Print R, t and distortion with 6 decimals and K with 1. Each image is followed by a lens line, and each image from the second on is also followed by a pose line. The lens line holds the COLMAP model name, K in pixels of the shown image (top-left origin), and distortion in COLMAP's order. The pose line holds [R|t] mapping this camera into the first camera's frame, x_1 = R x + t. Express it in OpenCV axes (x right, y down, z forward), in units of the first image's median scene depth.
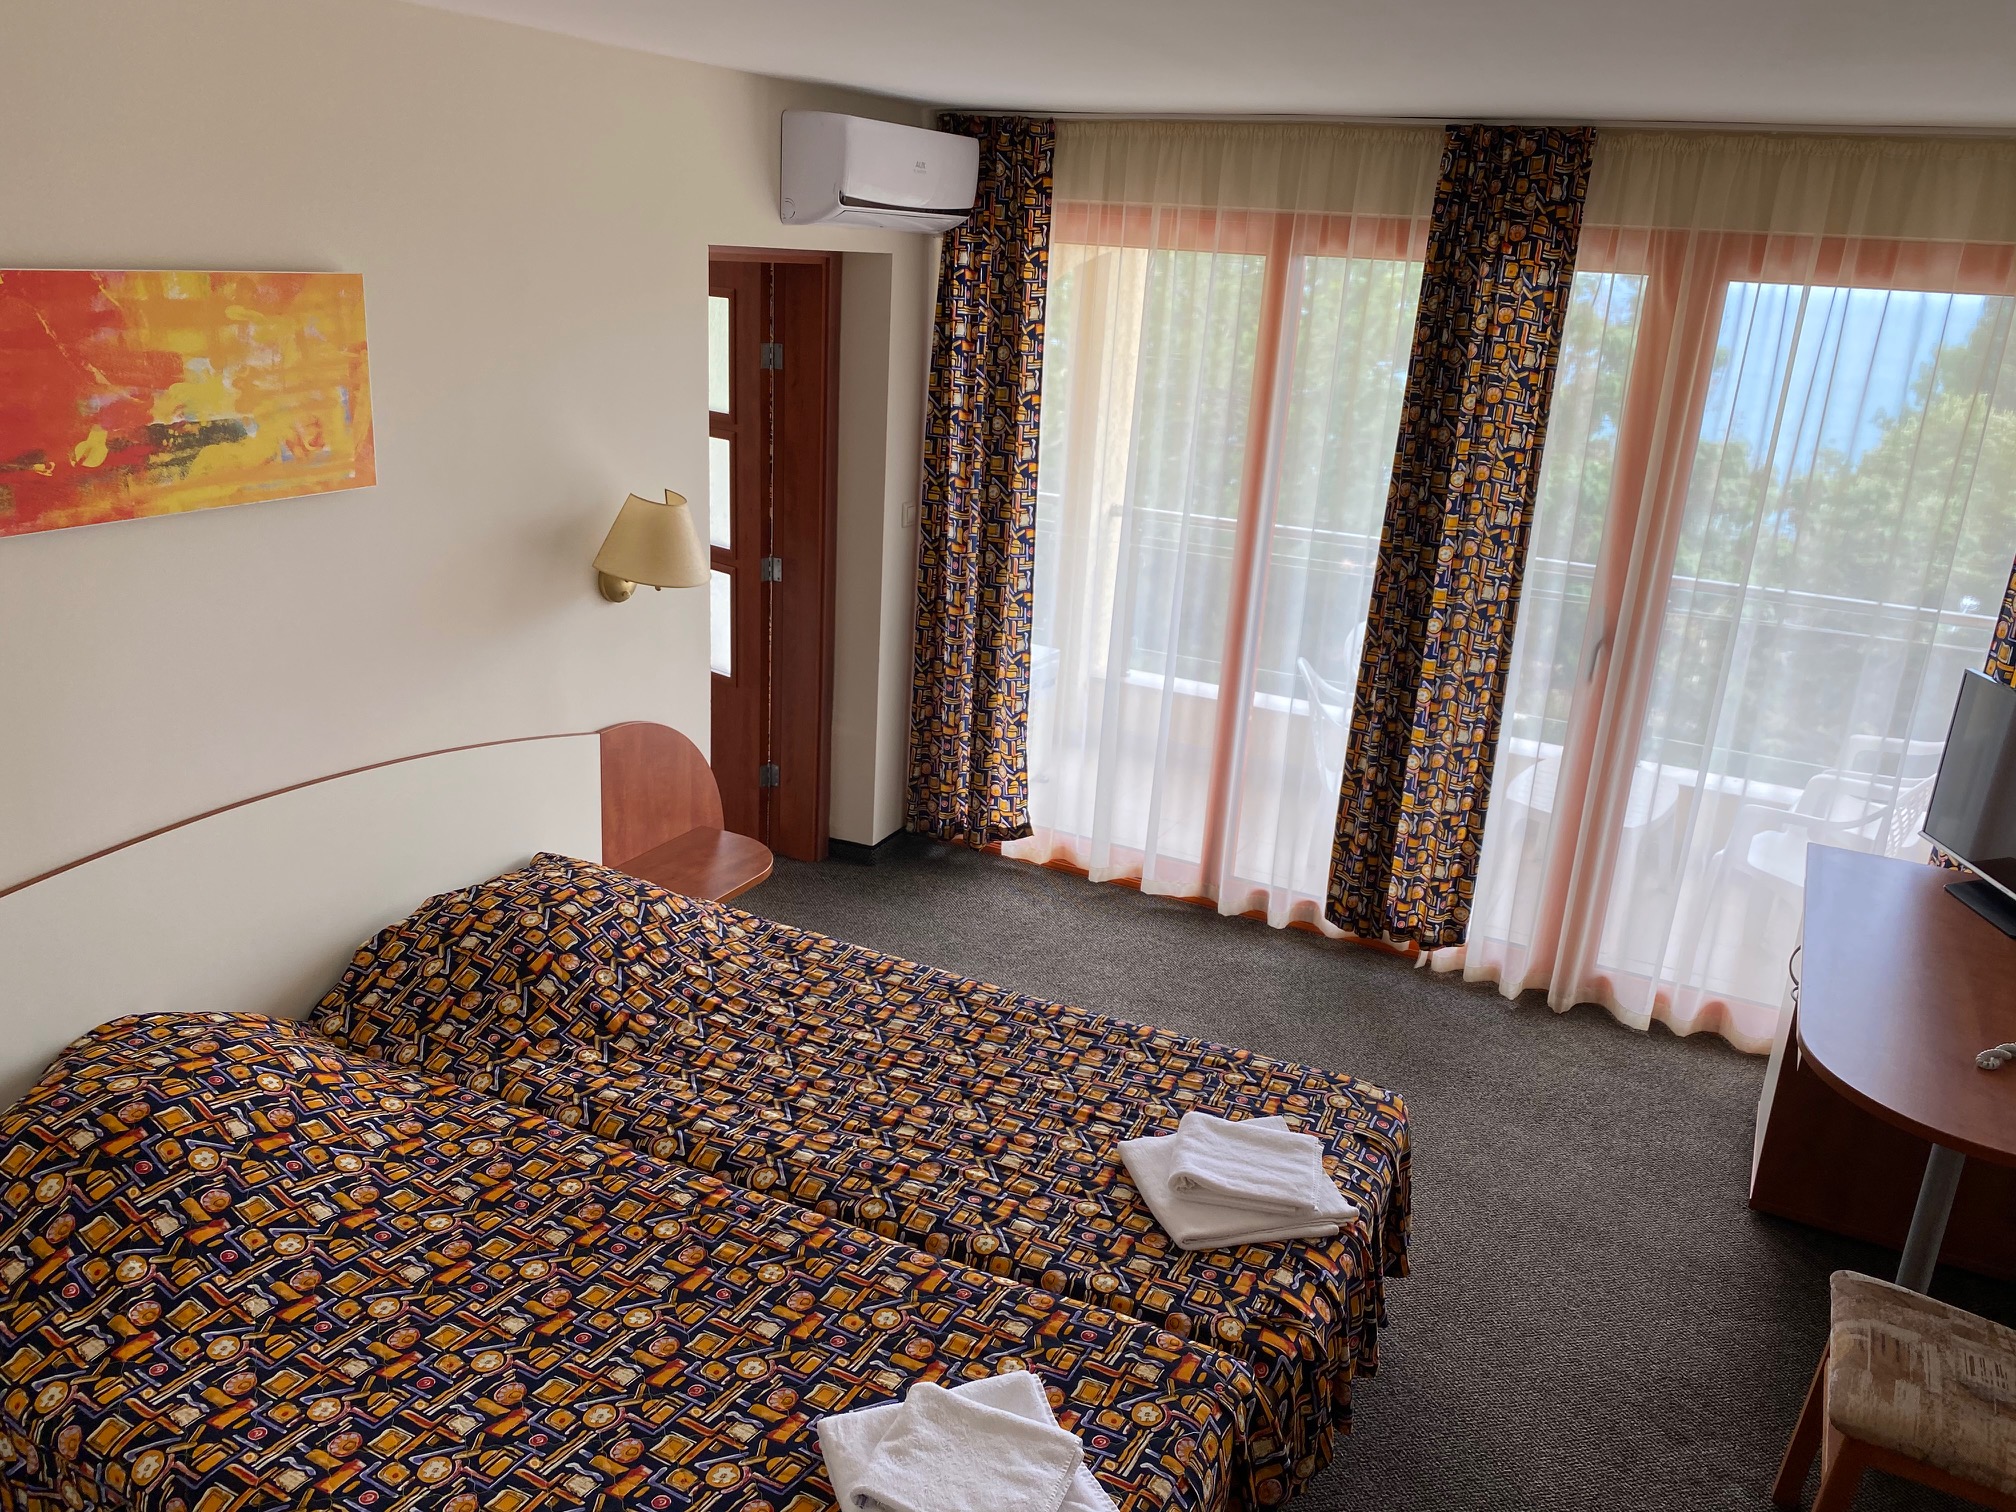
lens RADIAL K [[1499.1, 0, 1008.0], [0, 1499.1, 756.0], [0, 0, 1]] dist [0.041562, -0.052133]
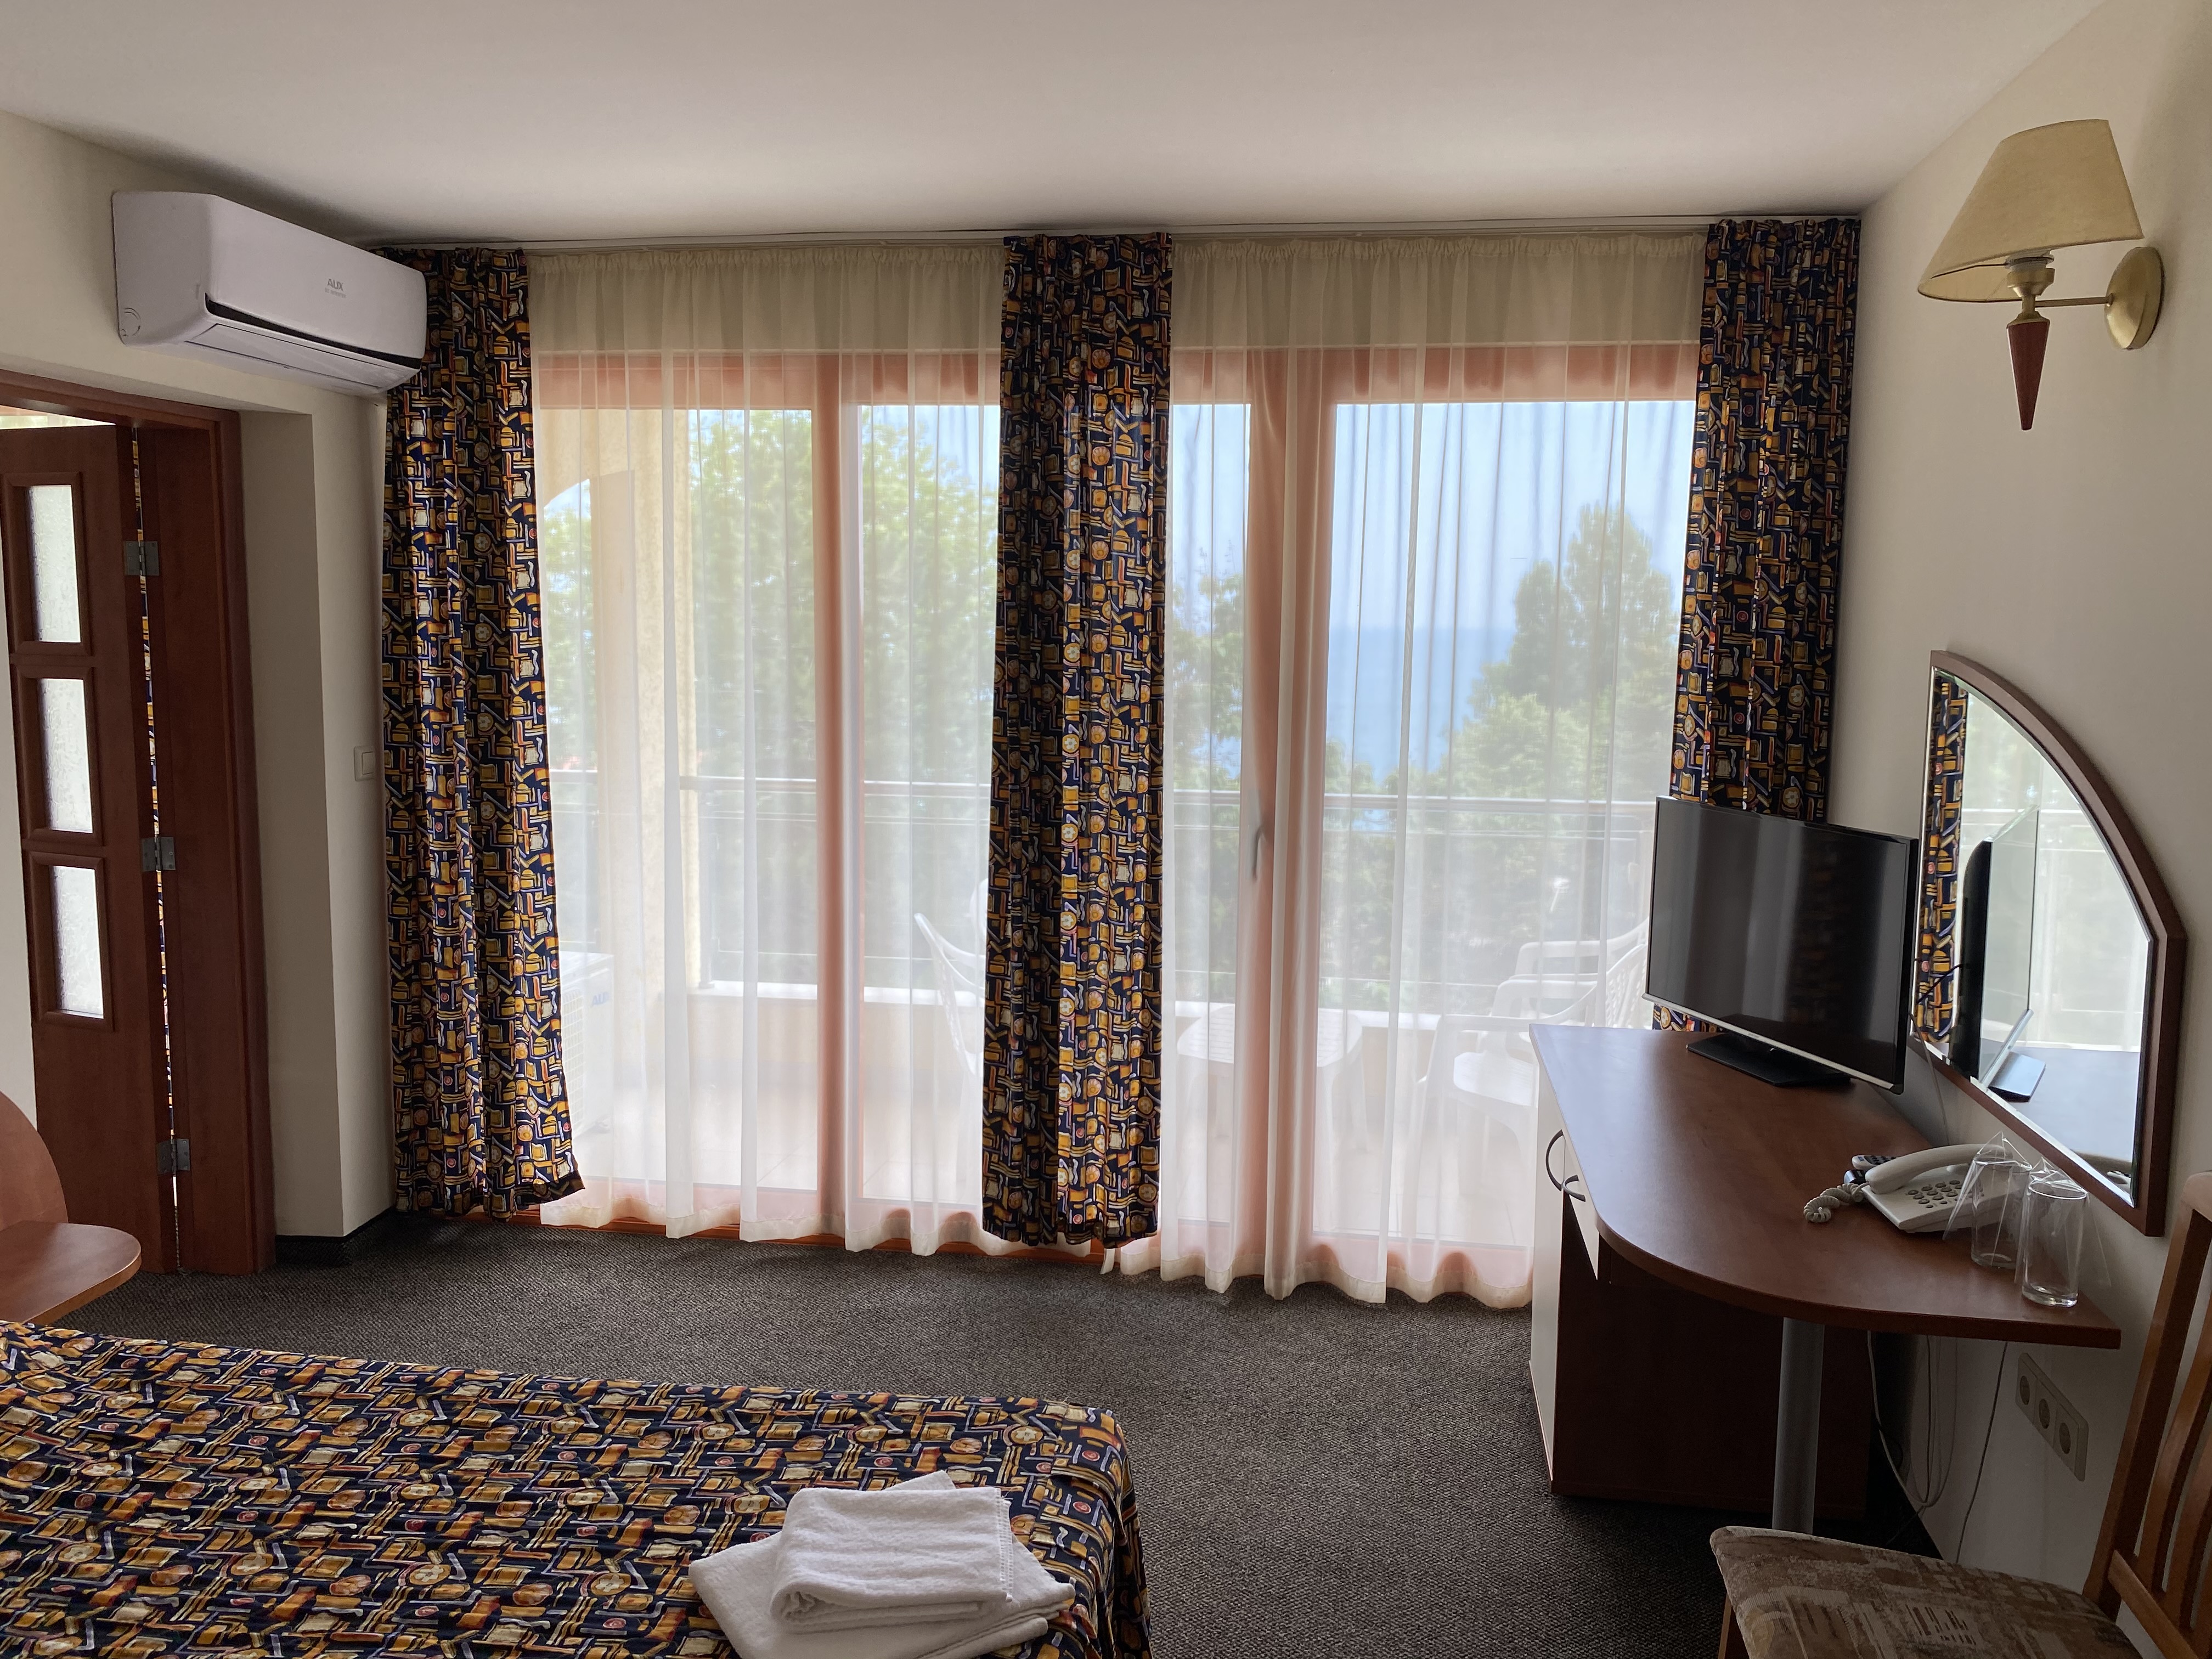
lens RADIAL K [[1659.8, 0, 1106.0], [0, 1659.8, 829.5], [0, 0, 1]] dist [0.058483, -0.059265]
pose [[0.950209, -0.078076, 0.301673, 0.033610], [0.132795, 0.977253, -0.165354, 0.063919], [-0.281900, 0.197181, 0.938963, 0.157670]]
